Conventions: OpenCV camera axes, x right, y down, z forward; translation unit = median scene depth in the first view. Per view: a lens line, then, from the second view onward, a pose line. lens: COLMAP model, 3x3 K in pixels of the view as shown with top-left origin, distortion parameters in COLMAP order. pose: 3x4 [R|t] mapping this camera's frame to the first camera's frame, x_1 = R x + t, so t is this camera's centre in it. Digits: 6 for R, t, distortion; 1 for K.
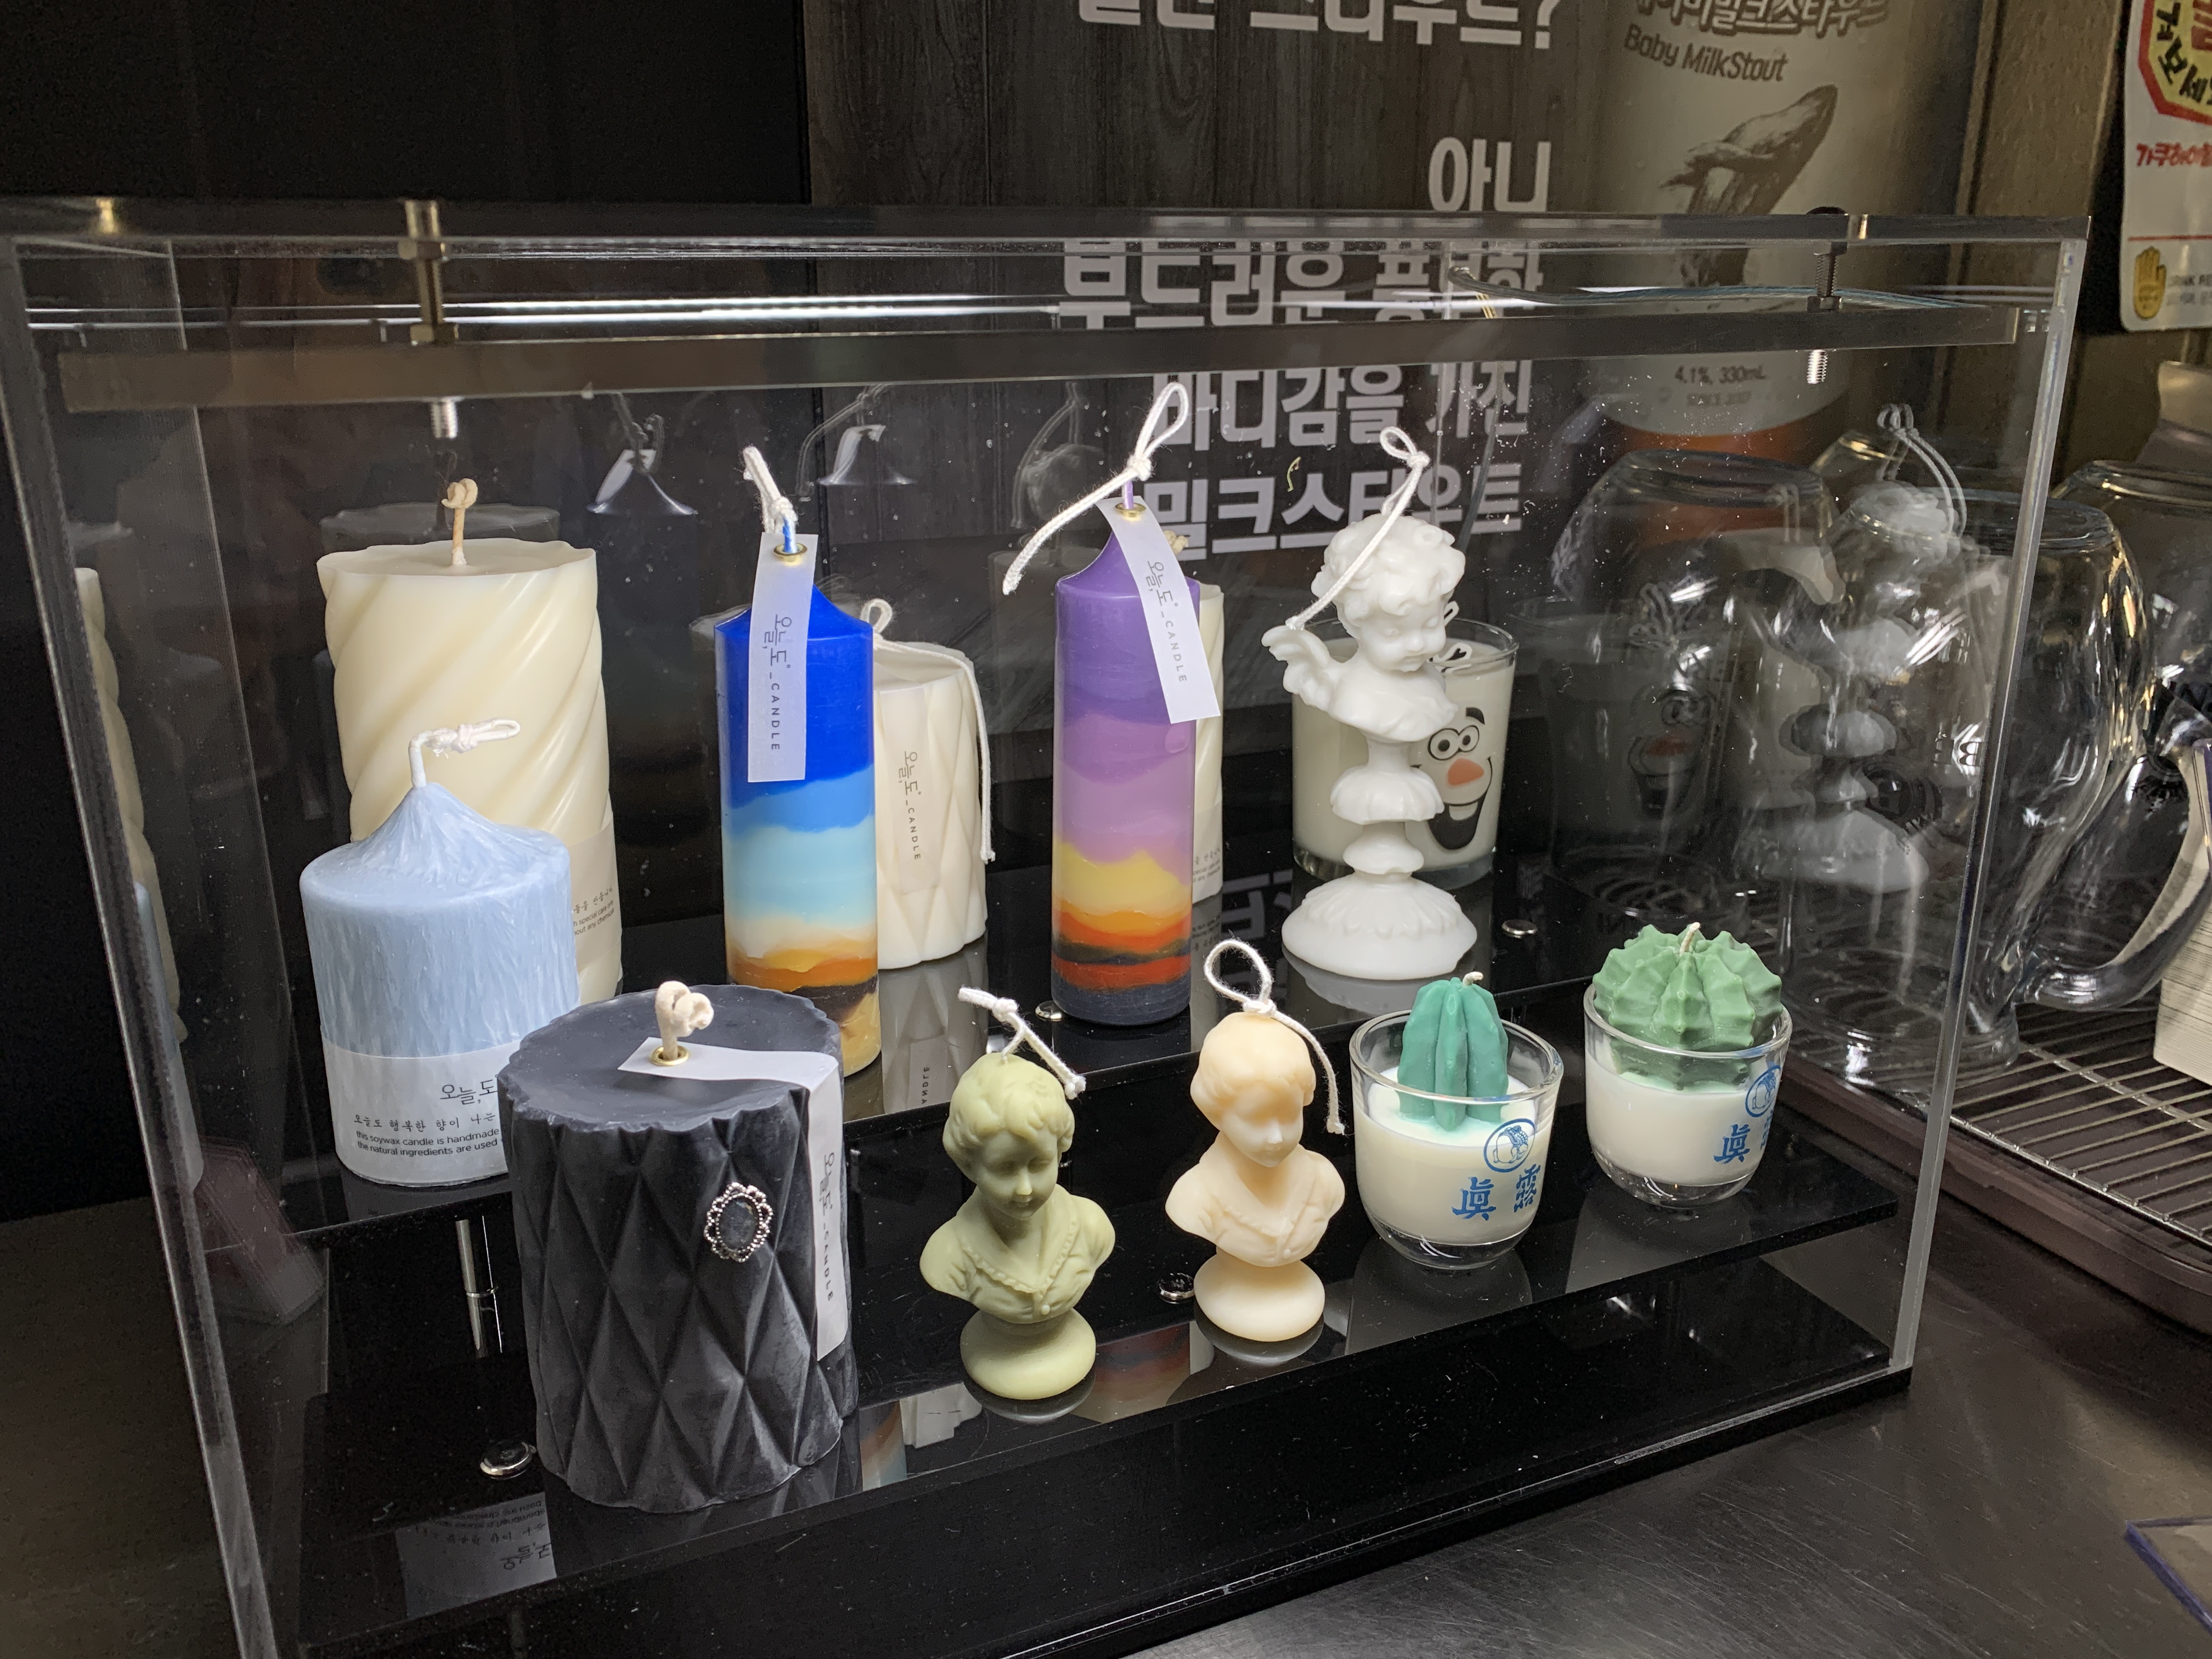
lens RADIAL K [[1666.9, 0, 1111.4], [0, 1666.9, 823.3], [0, 0, 1]] dist [0.006754, -0.005363]
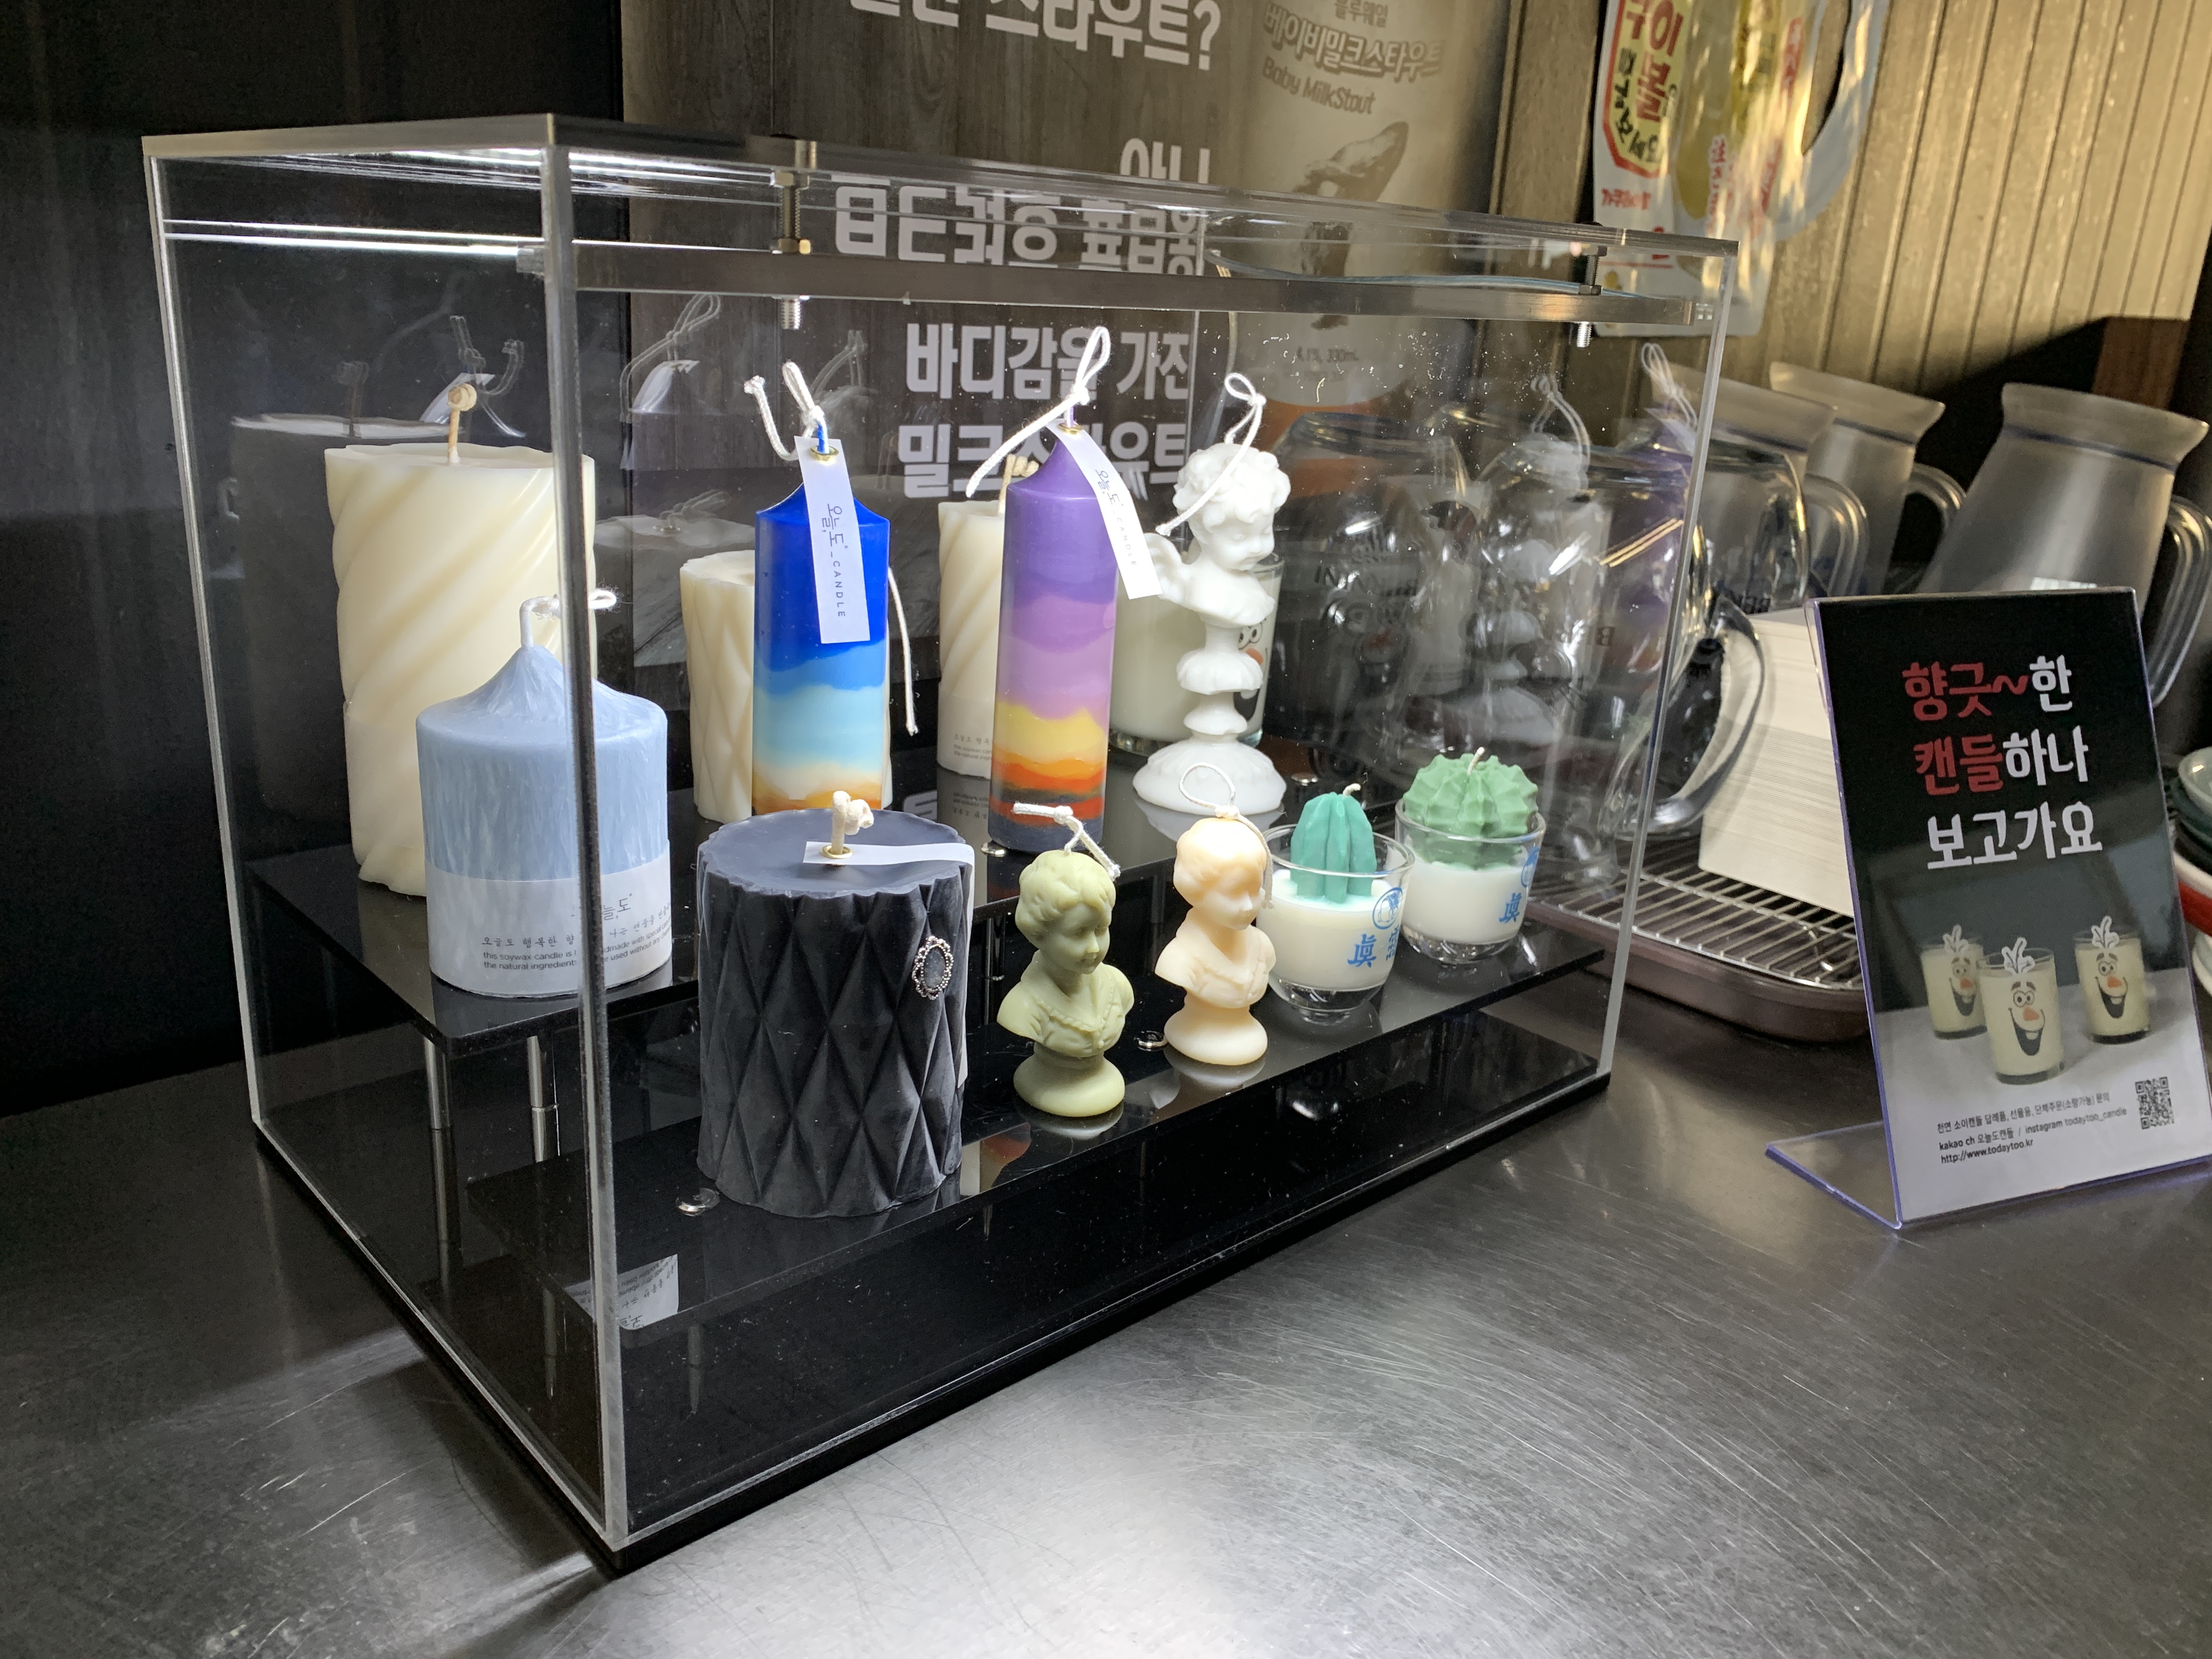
lens RADIAL K [[1666.9, 0, 1121.4], [0, 1666.9, 833.0], [0, 0, 1]] dist [0.006754, -0.005363]
pose [[0.943921, -0.048373, 0.326609, -0.297580], [0.043033, 0.998796, 0.023558, 0.067039], [-0.327355, -0.008182, 0.944866, -0.150713]]
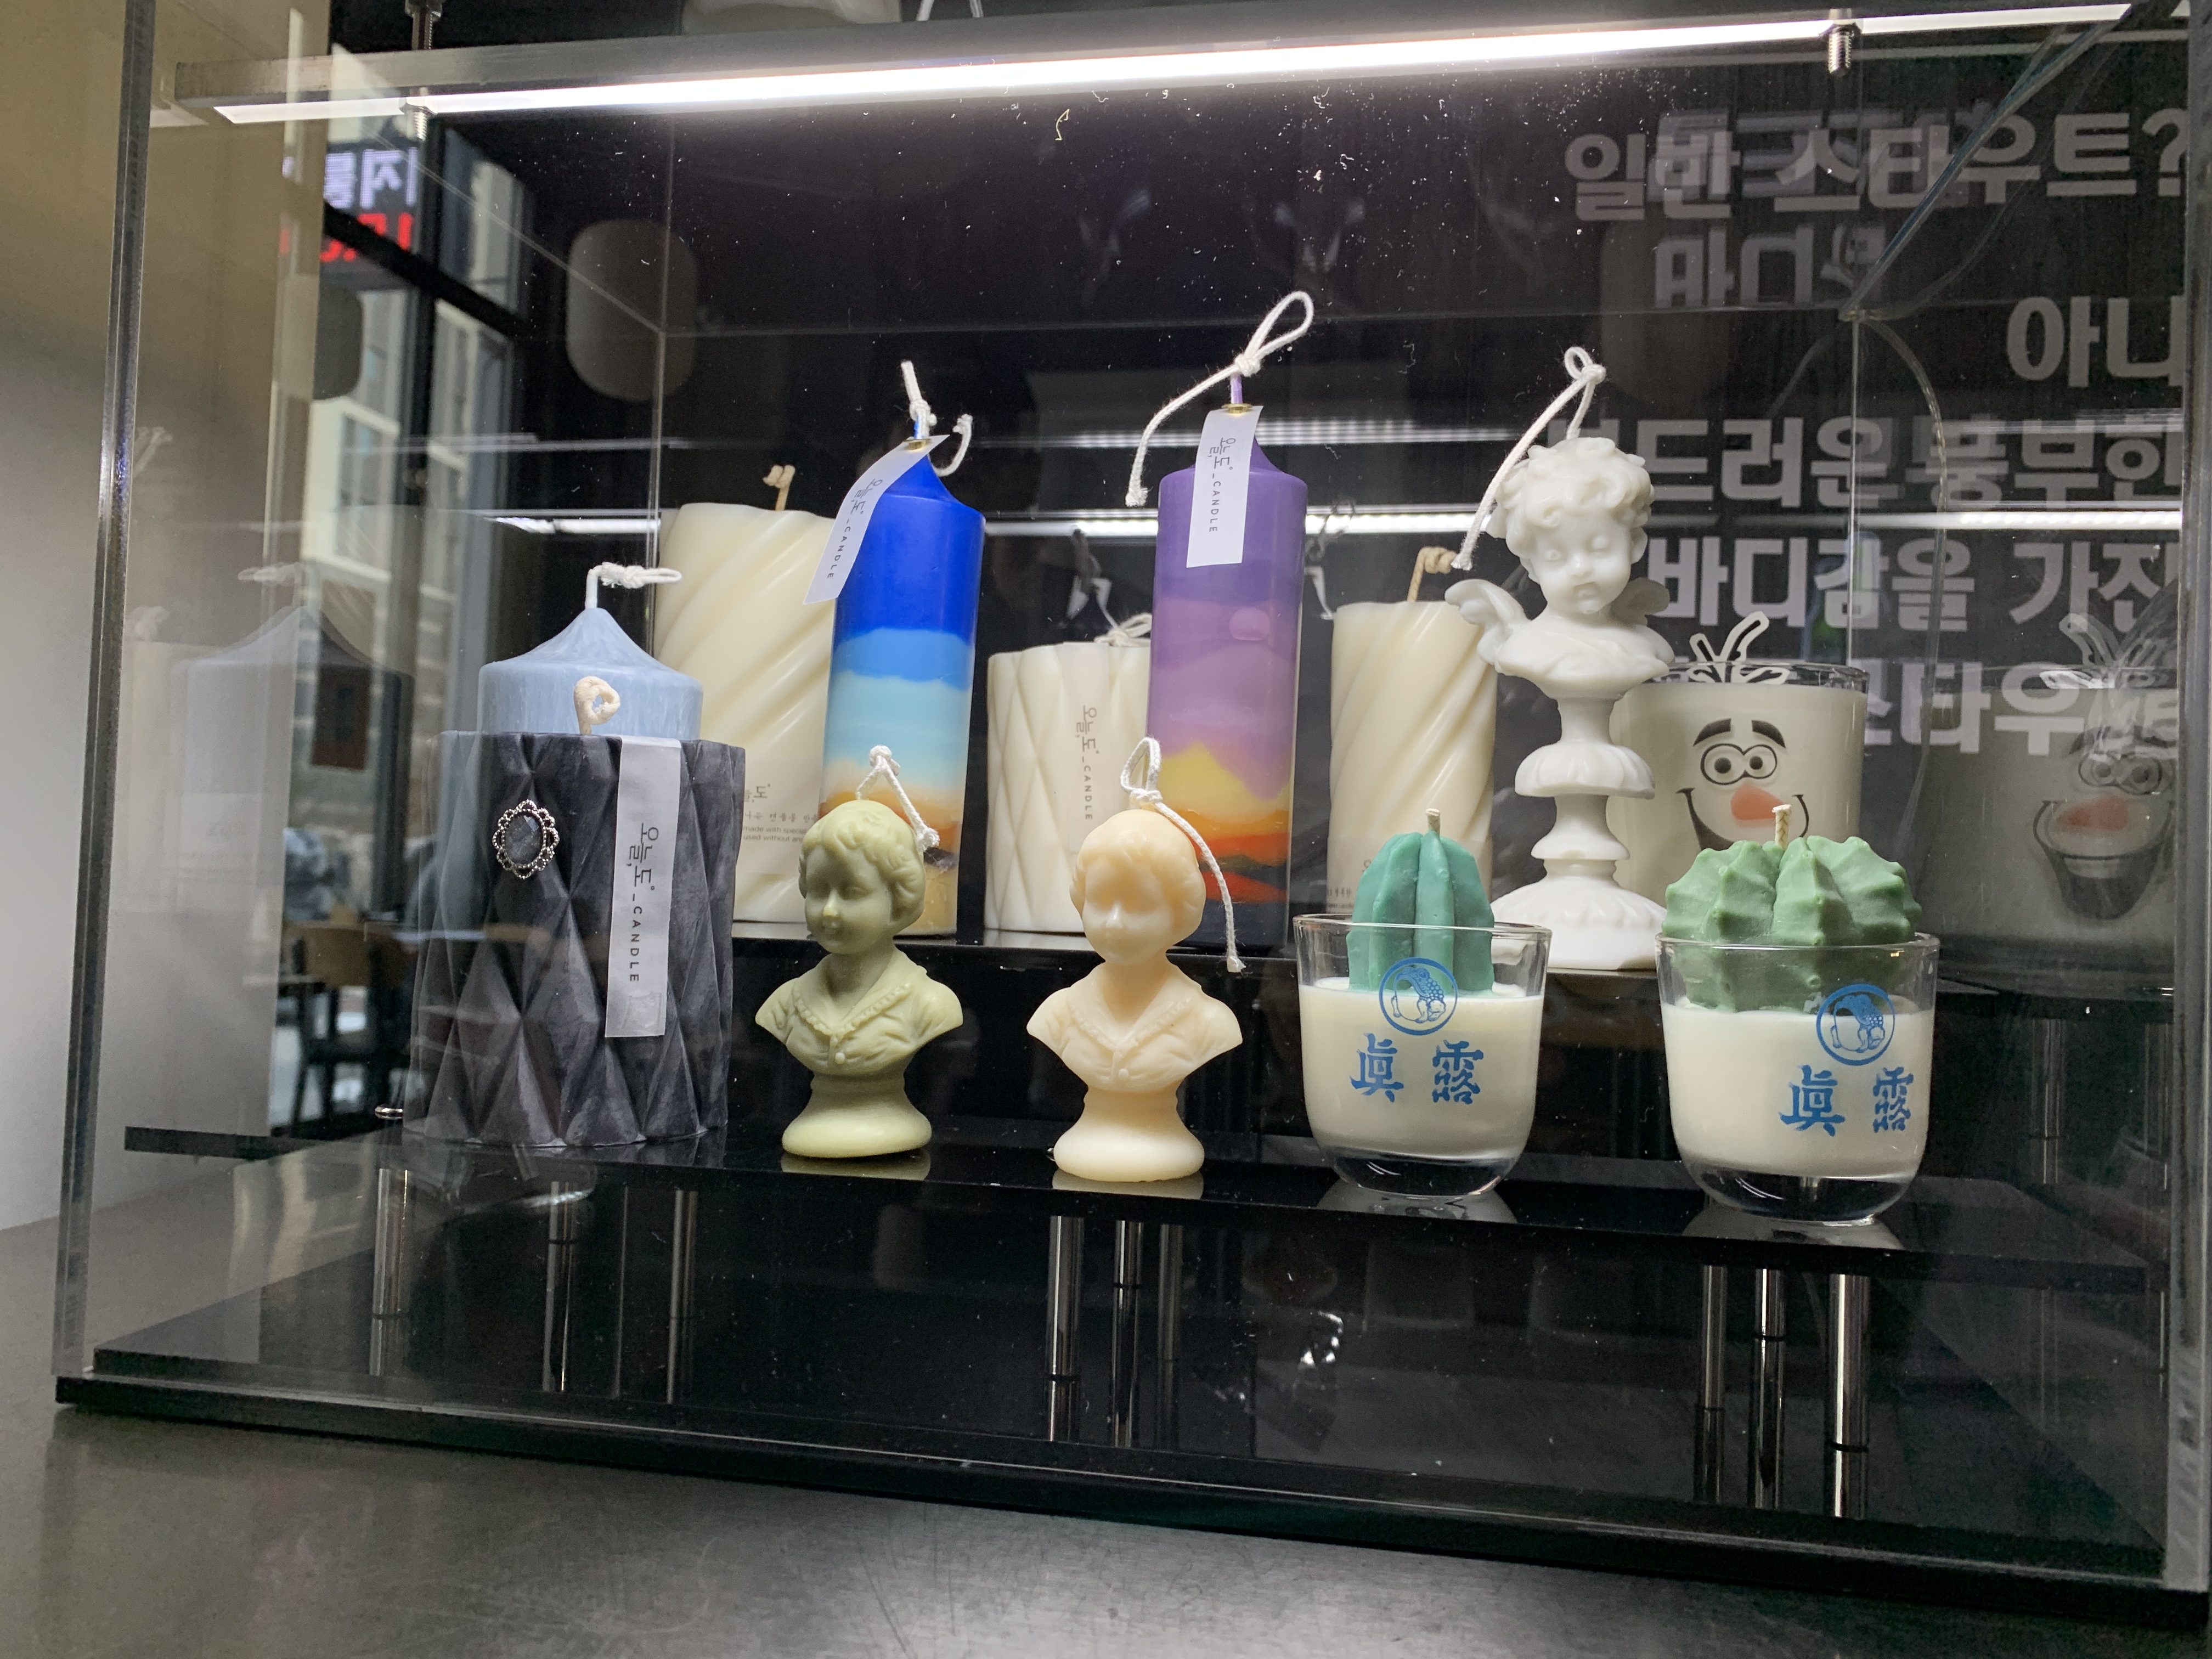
lens RADIAL K [[1666.9, 0, 1169.5], [0, 1666.9, 840.1], [0, 0, 1]] dist [0.006754, -0.005363]
pose [[0.841898, 0.026682, -0.538977, 0.415818], [-0.199580, 0.943354, -0.265049, 0.262608], [0.501374, 0.330713, 0.799533, 0.211338]]
